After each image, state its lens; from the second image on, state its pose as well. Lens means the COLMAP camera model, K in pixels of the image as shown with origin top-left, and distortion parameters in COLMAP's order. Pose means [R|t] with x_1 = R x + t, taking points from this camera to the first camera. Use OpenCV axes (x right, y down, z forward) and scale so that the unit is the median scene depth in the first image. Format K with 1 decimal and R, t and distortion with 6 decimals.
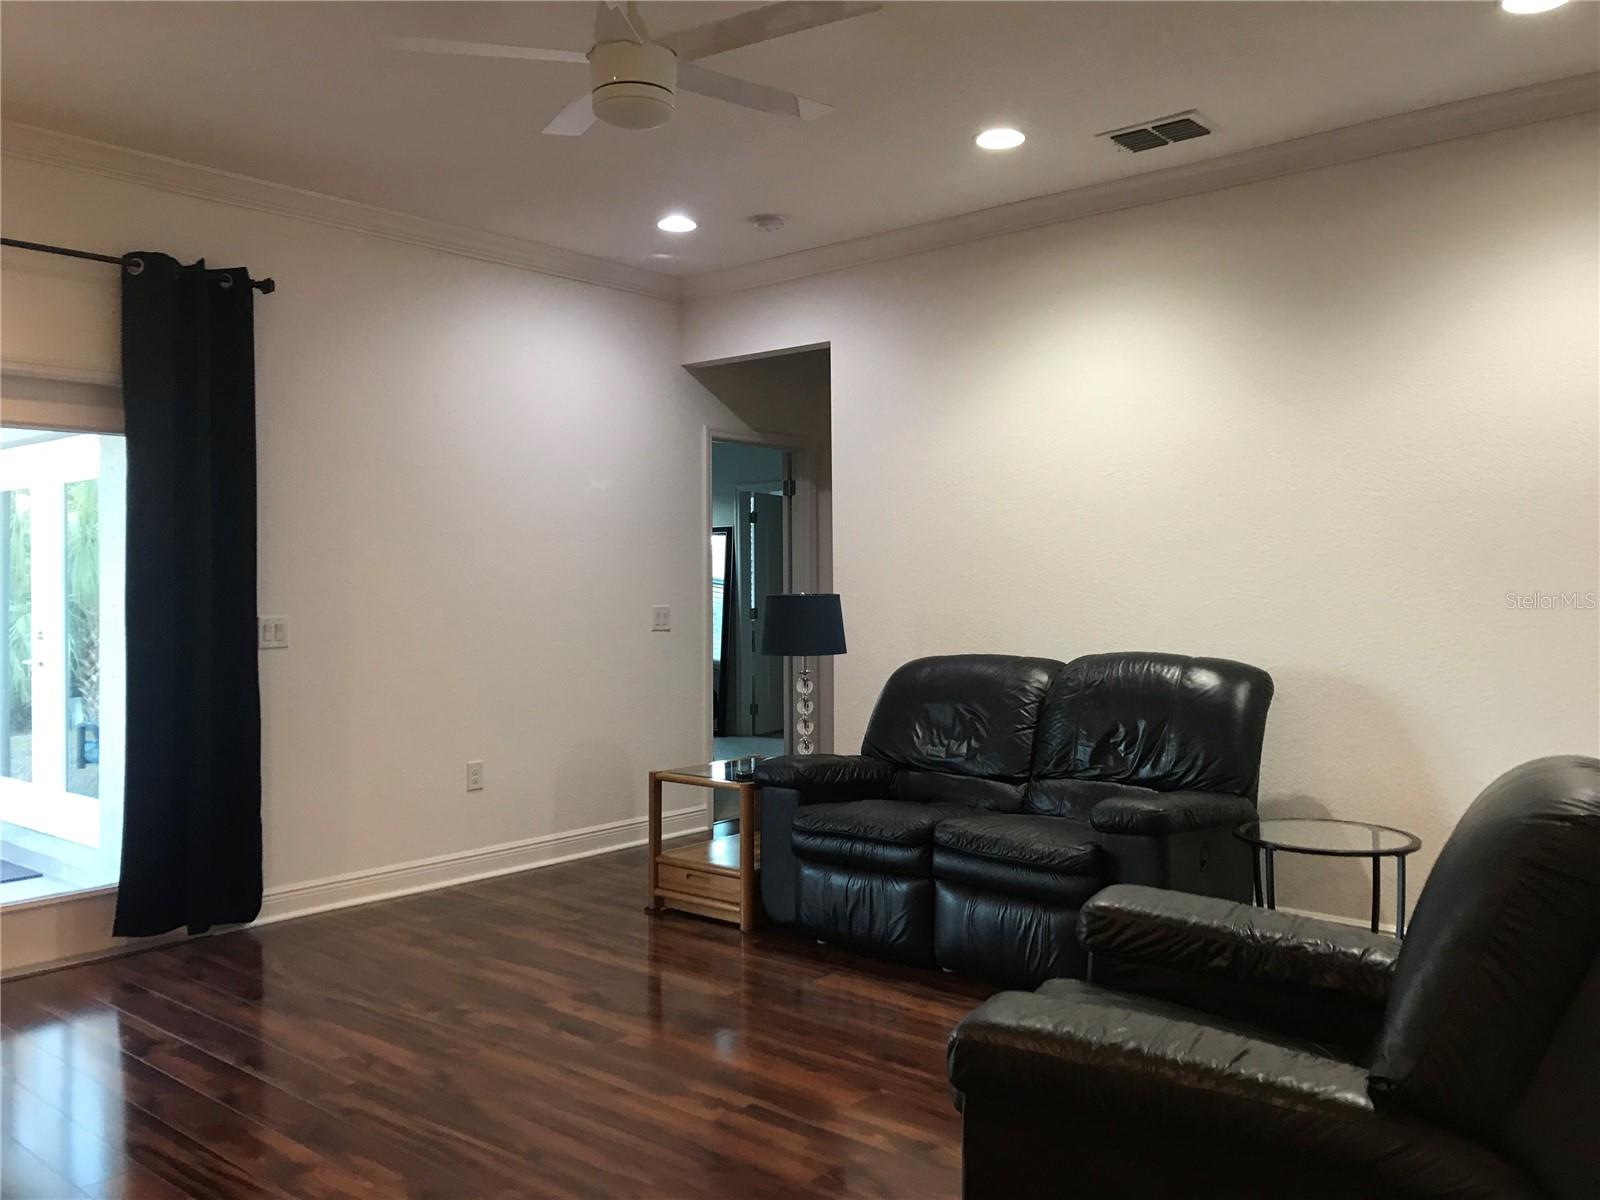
lens RADIAL K [[1305.7, 0, 785.0], [0, 1305.7, 602.9], [0, 0, 1]] dist [0.122534, -0.148113]
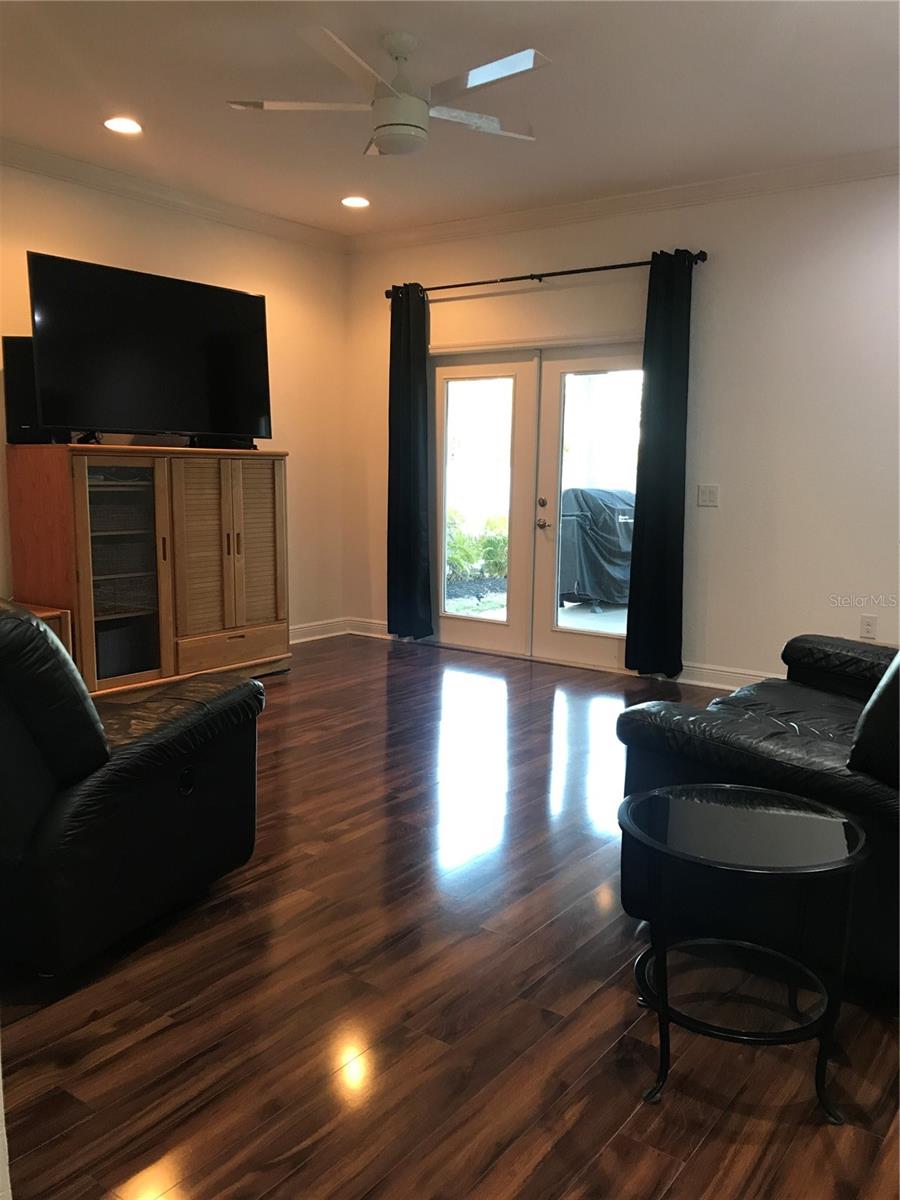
lens RADIAL K [[998.8, 0, 450.8], [0, 998.8, 611.3], [0, 0, 1]] dist [0.130848, -0.241629]
pose [[0.085849, 0.156933, -0.983871, 0.886341], [-0.027353, 0.987516, 0.155128, -0.020902], [0.995933, 0.013594, 0.089069, 0.753432]]
